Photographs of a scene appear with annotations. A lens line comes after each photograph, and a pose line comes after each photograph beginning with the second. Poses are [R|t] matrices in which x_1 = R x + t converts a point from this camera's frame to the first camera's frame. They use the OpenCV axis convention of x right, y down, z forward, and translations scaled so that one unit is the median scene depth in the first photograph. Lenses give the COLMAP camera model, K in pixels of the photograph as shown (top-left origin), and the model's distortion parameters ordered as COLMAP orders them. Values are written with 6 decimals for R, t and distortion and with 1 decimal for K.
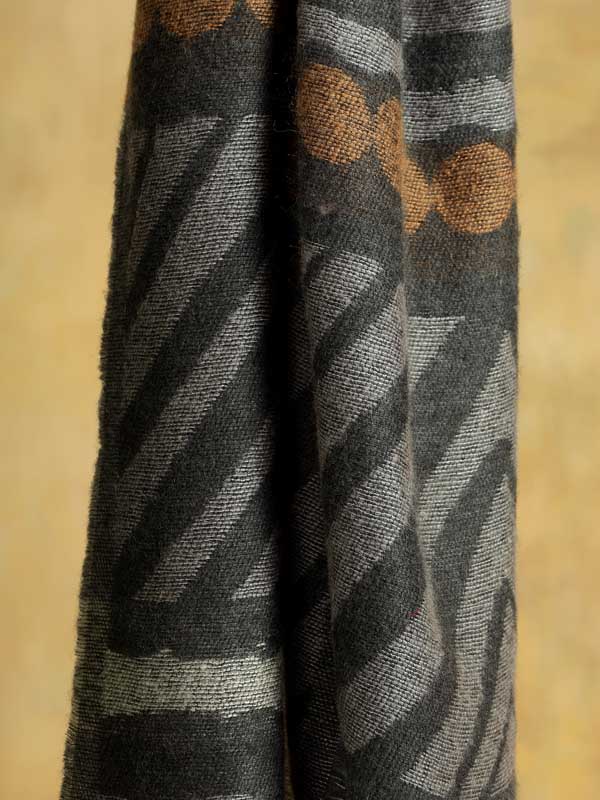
lens RADIAL K [[2397.3, 0, 298.2], [0, 2397.3, 399.7], [0, 0, 1]] dist [-0.051265, 0.338188]
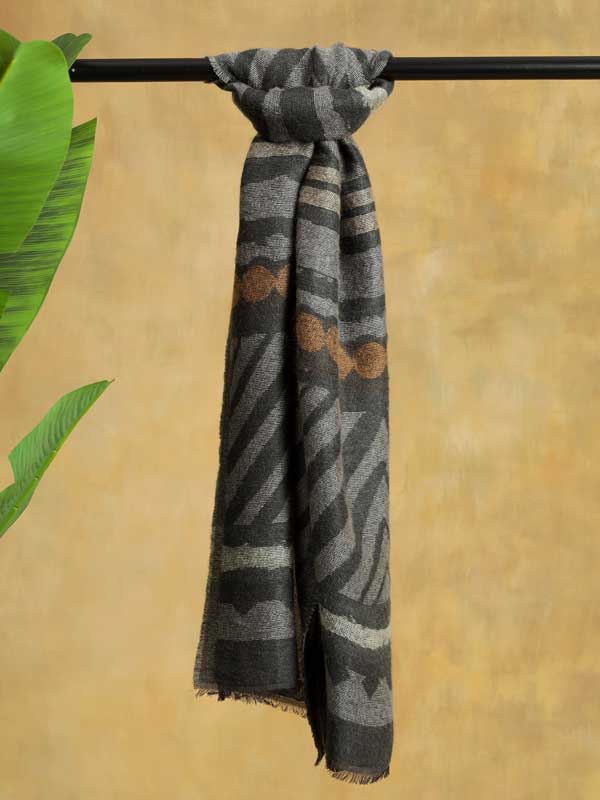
lens RADIAL K [[1807.5, 0, 332.9], [0, 1807.5, 402.7], [0, 0, 1]] dist [-0.025894, -0.137996]
pose [[0.999852, -0.009503, -0.014315, 0.064628], [0.008675, 0.998344, -0.056863, 0.064853], [0.014831, 0.056731, 0.998279, -0.910096]]
